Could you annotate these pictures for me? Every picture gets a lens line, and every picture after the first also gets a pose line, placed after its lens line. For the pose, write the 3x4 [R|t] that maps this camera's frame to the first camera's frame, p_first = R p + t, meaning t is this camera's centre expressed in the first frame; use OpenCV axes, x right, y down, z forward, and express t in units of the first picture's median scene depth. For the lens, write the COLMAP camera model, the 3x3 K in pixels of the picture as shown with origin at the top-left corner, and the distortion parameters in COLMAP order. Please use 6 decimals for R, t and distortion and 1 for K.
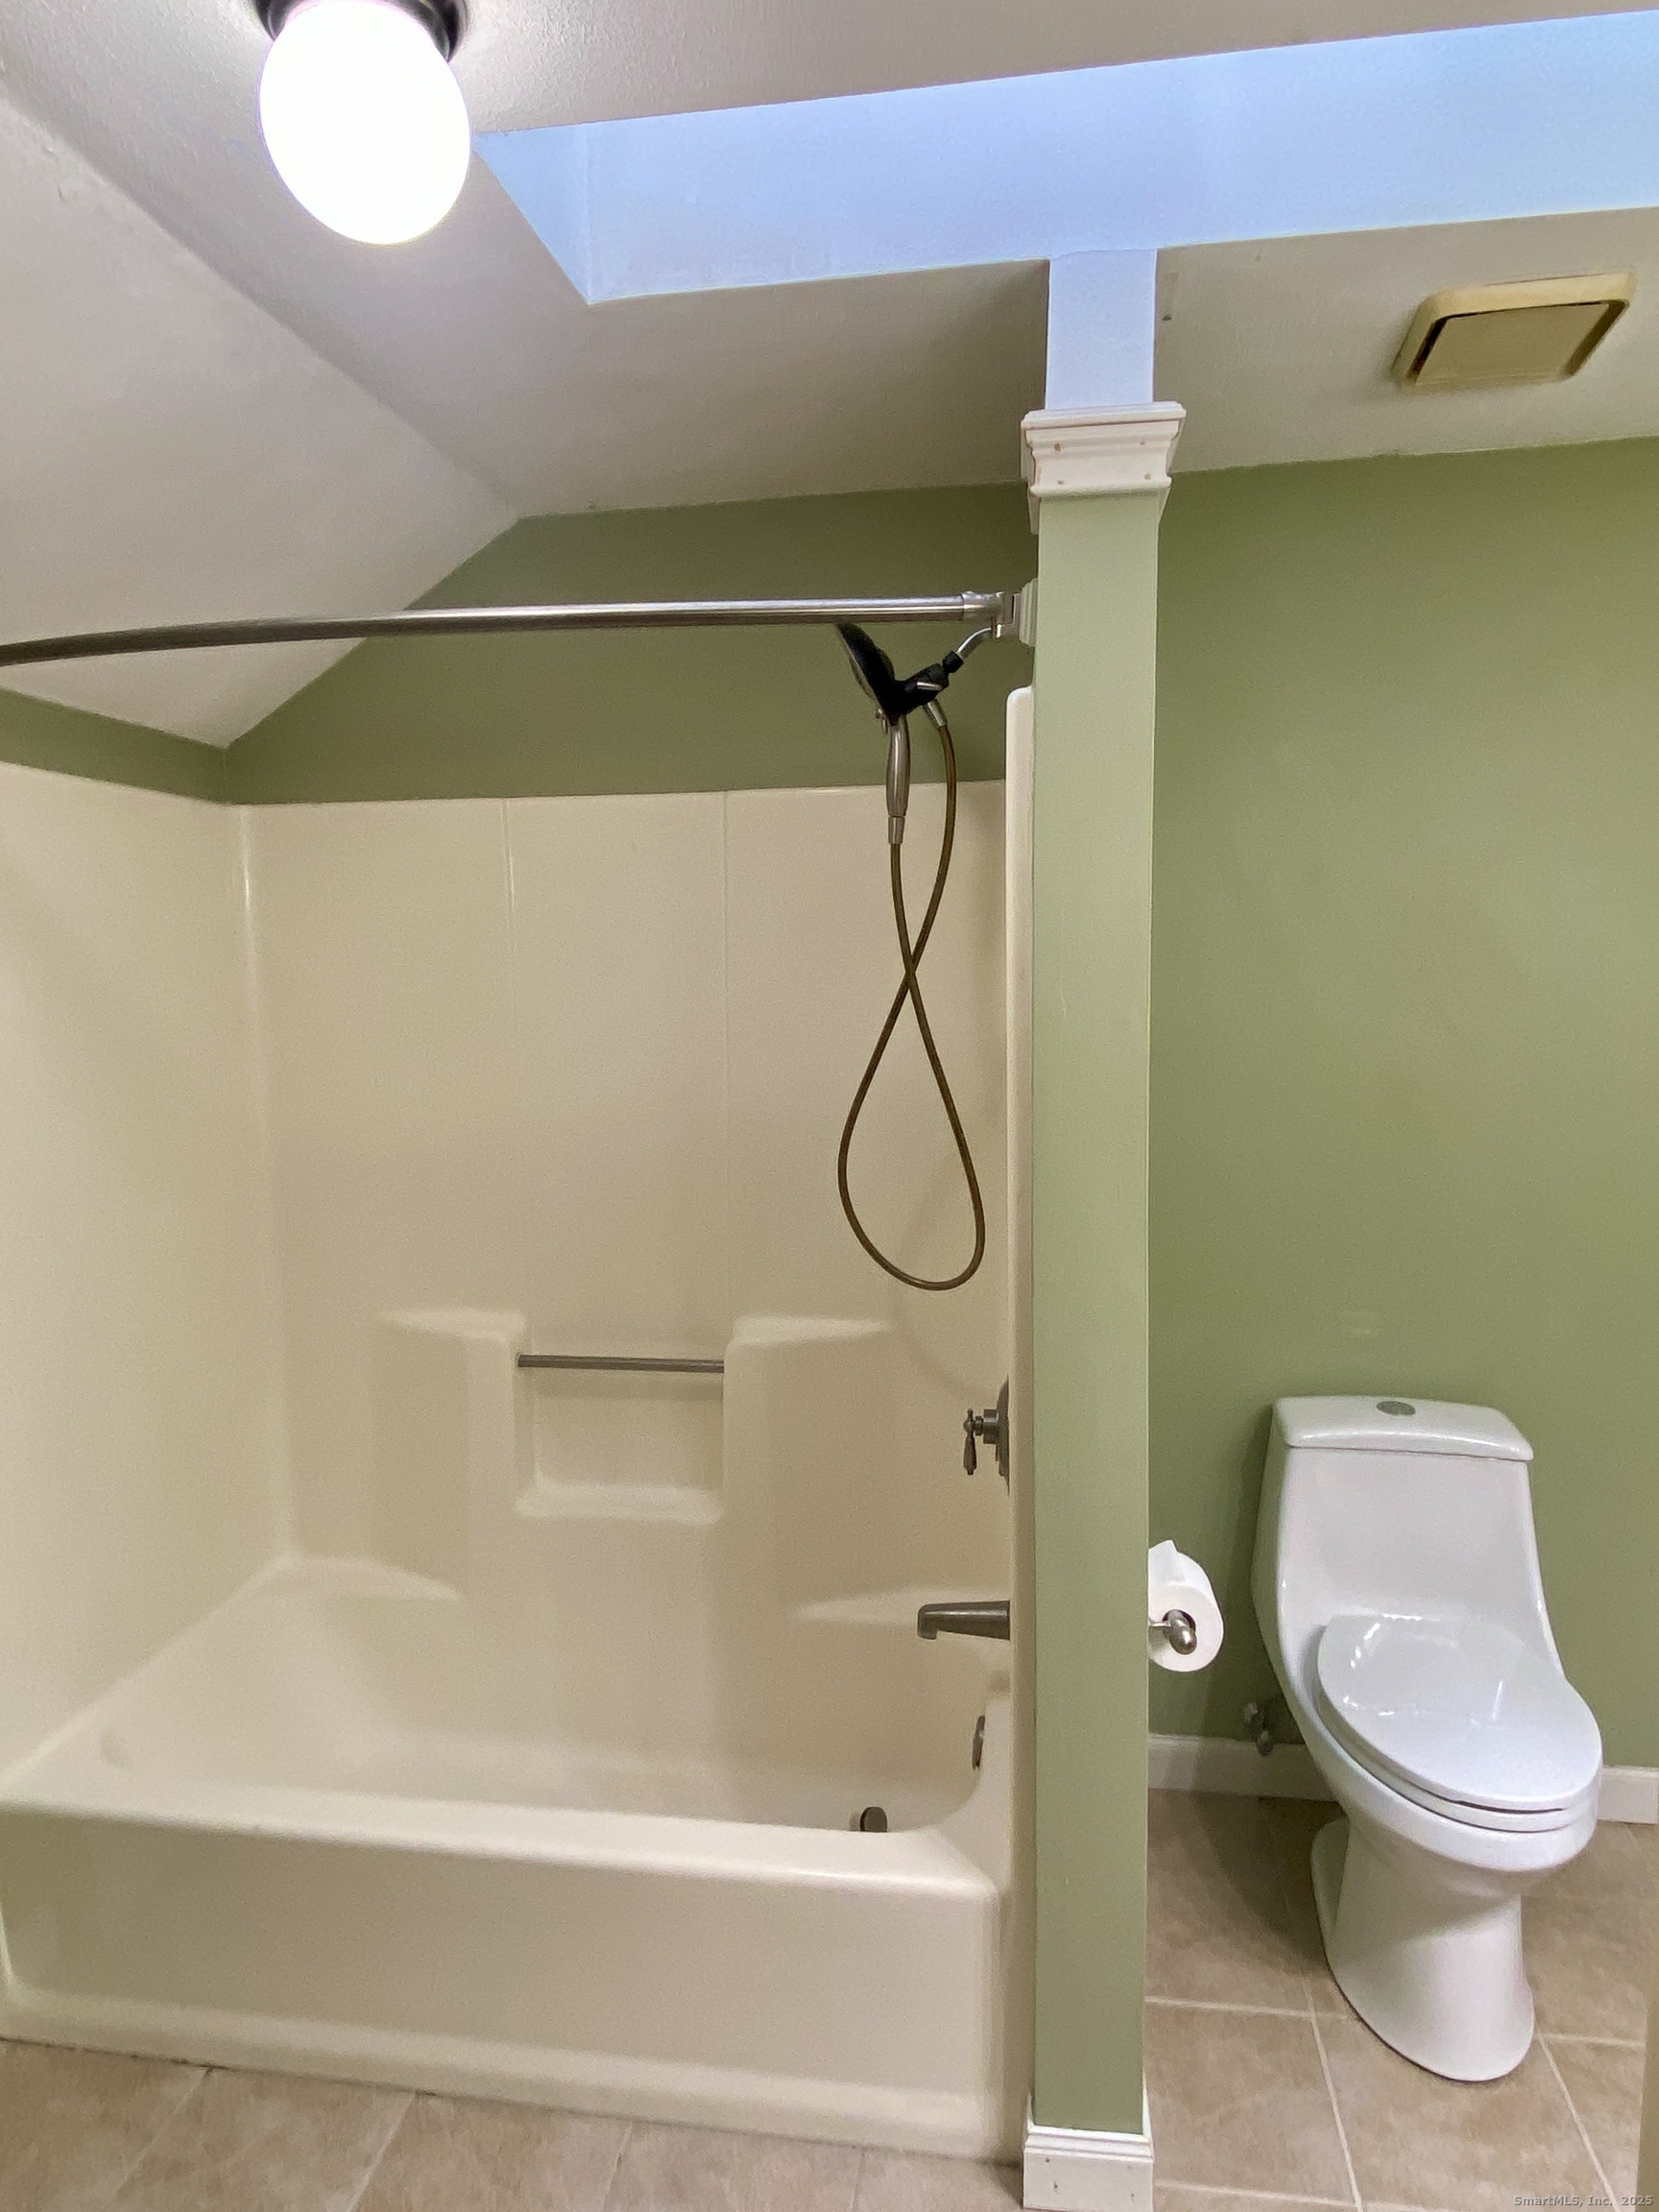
lens RADIAL K [[1368.0, 0, 829.5], [0, 1368.0, 1106.0], [0, 0, 1]] dist [0.064650, -0.043999]
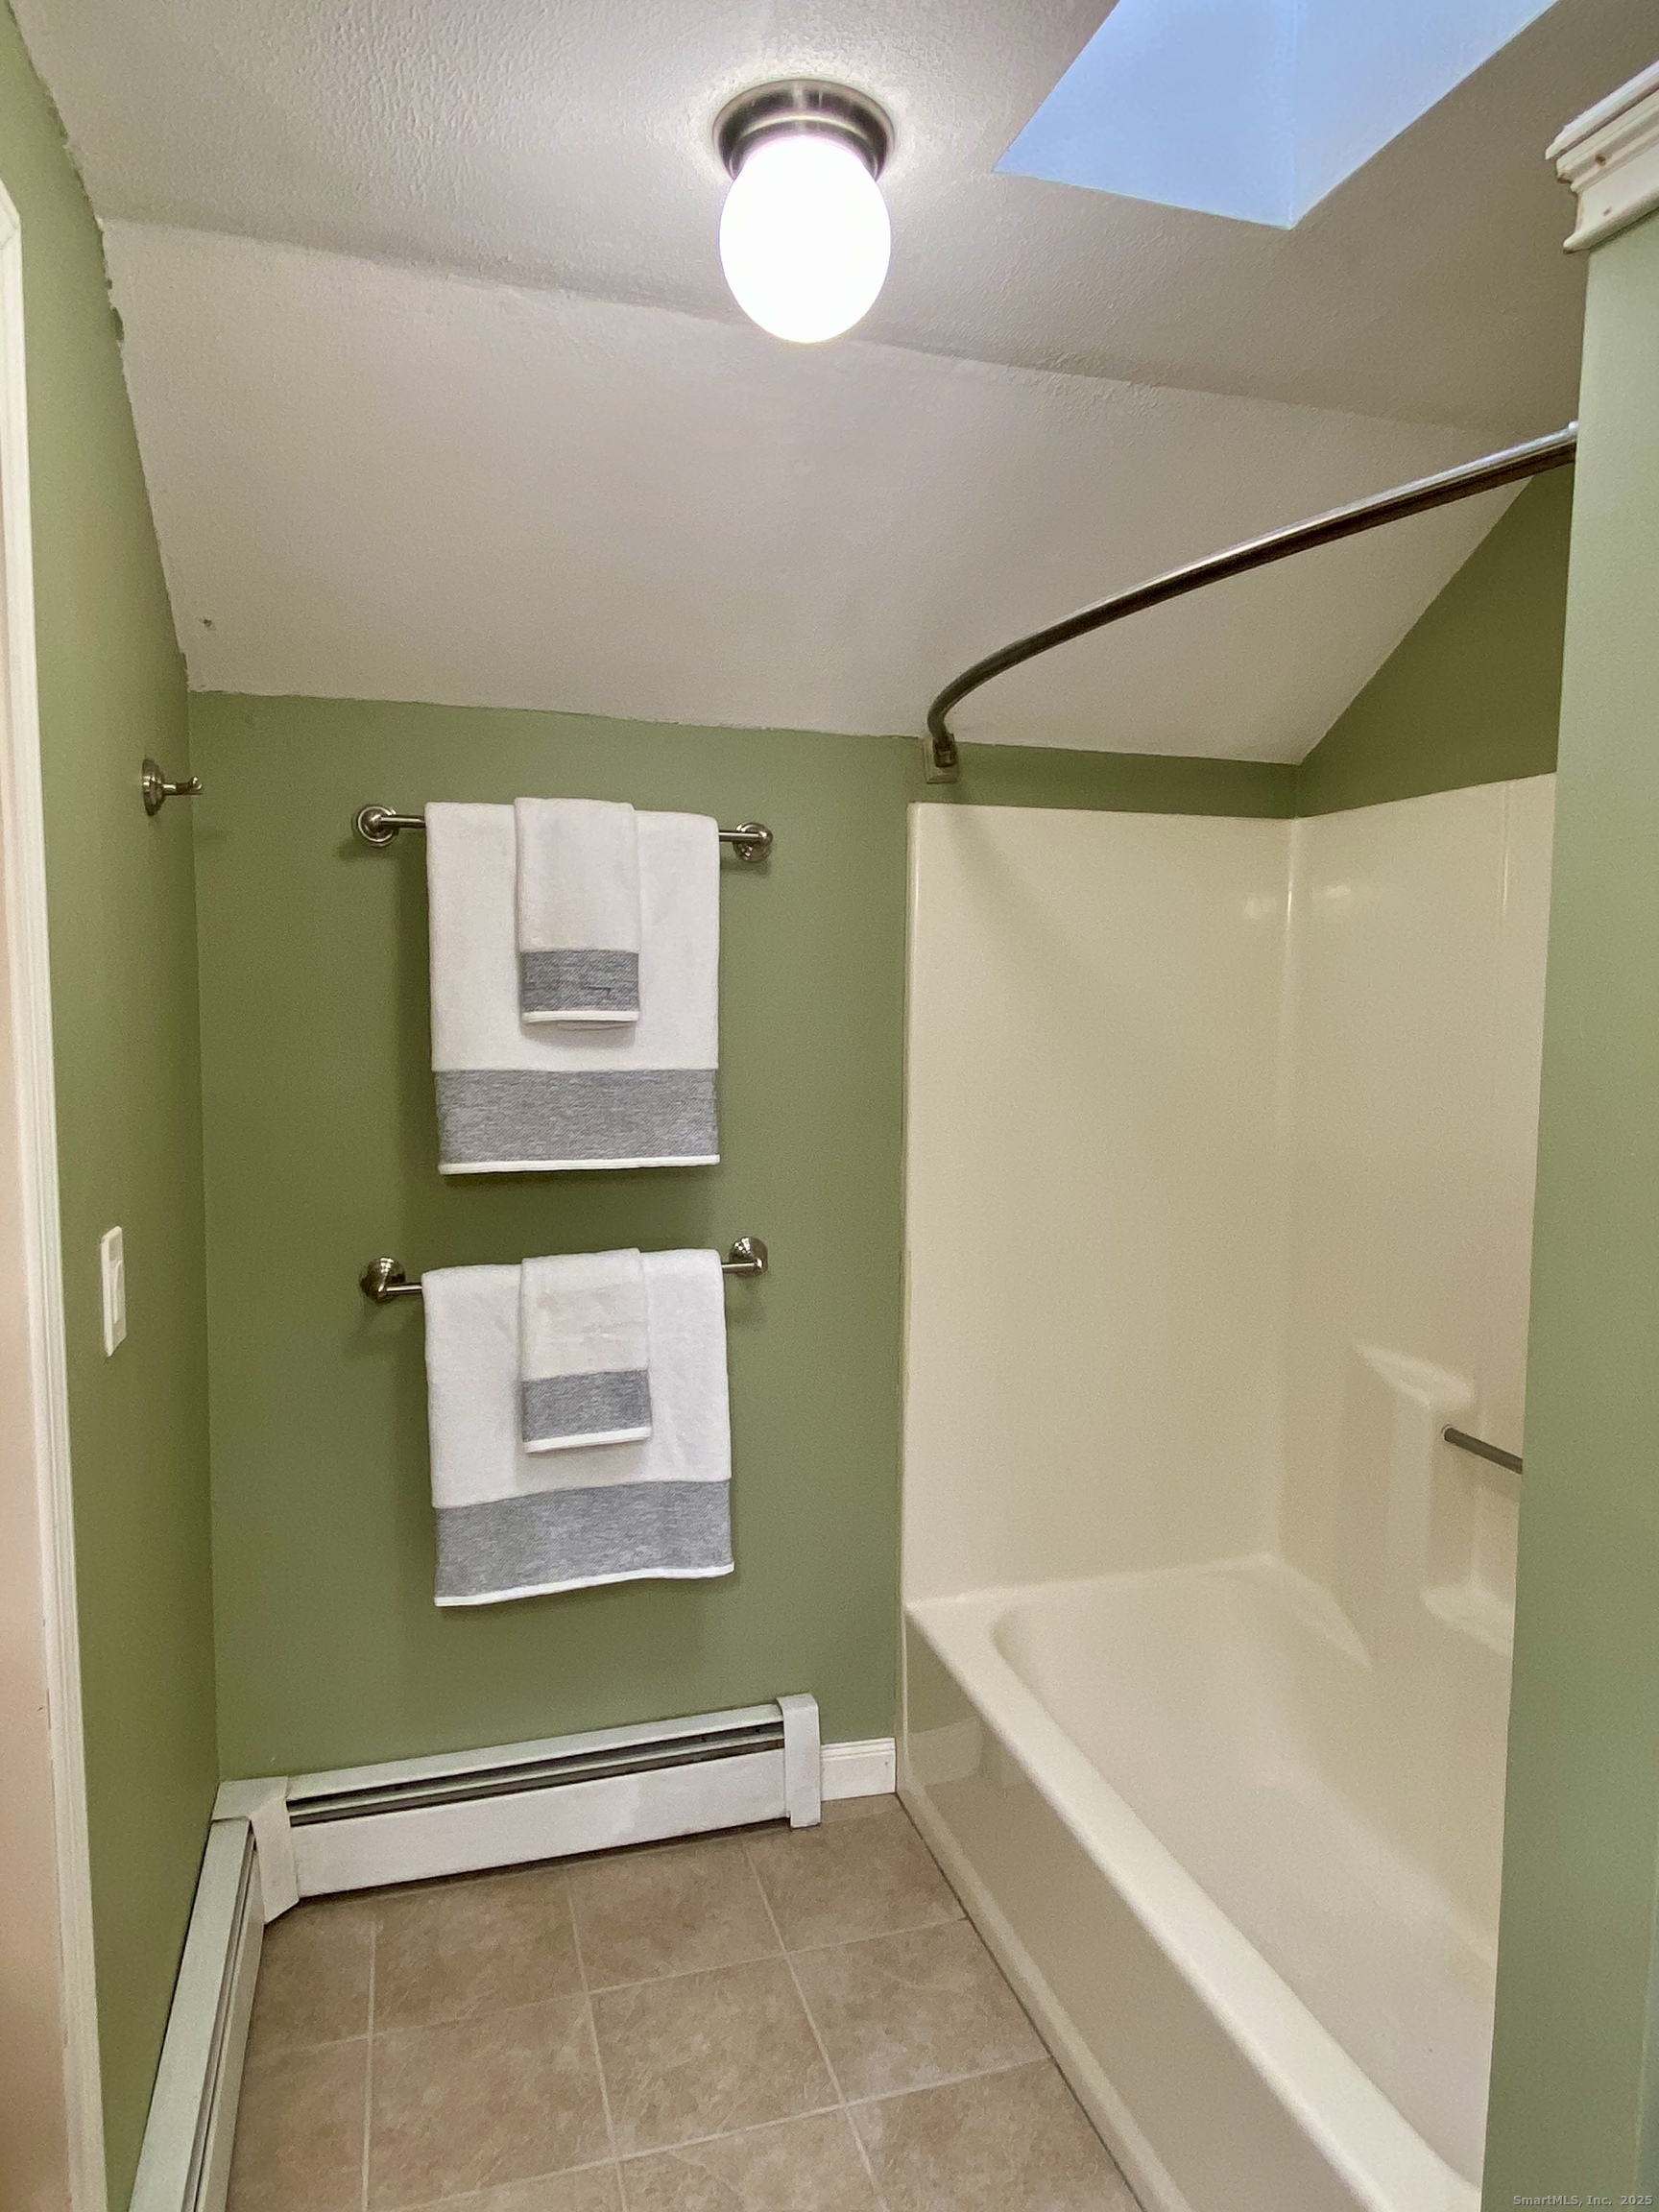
lens RADIAL K [[1368.0, 0, 829.5], [0, 1368.0, 1106.0], [0, 0, 1]] dist [0.064650, -0.043999]
pose [[0.464390, 0.097237, -0.880277, 0.467537], [-0.111388, 0.992474, 0.050868, -0.025910], [0.878598, 0.074429, 0.471726, 0.316032]]
